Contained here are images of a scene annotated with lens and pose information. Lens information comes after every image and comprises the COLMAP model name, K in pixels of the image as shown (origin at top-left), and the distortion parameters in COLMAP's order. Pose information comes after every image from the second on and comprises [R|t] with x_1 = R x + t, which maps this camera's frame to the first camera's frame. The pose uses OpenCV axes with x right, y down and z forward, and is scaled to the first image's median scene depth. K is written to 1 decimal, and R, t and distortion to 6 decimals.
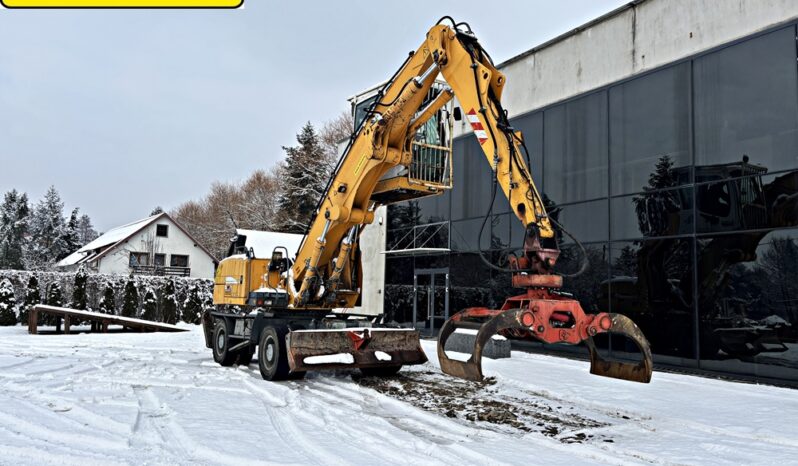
lens RADIAL K [[600.9, 0, 401.3], [0, 600.9, 231.8], [0, 0, 1]] dist [0.046052, -0.043787]
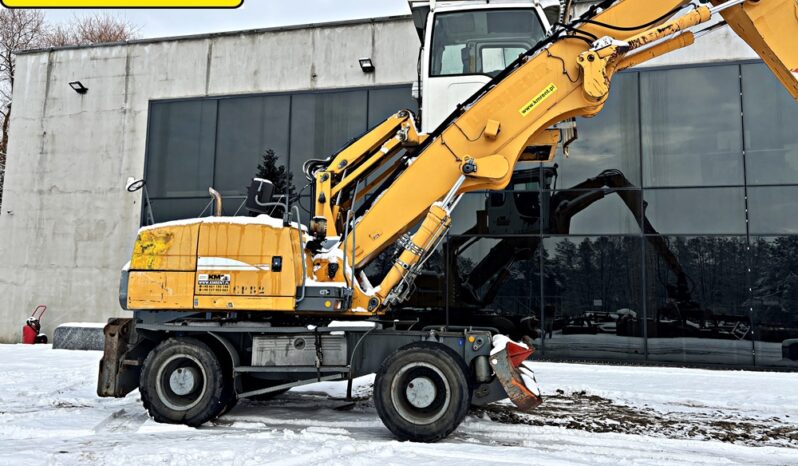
lens RADIAL K [[600.9, 0, 396.2], [0, 600.9, 226.9], [0, 0, 1]] dist [0.046052, -0.043787]
pose [[0.713673, 0.072833, 0.696682, -0.570849], [-0.075968, 0.996761, -0.026383, 0.052657], [-0.696347, -0.034097, 0.716895, 0.537854]]
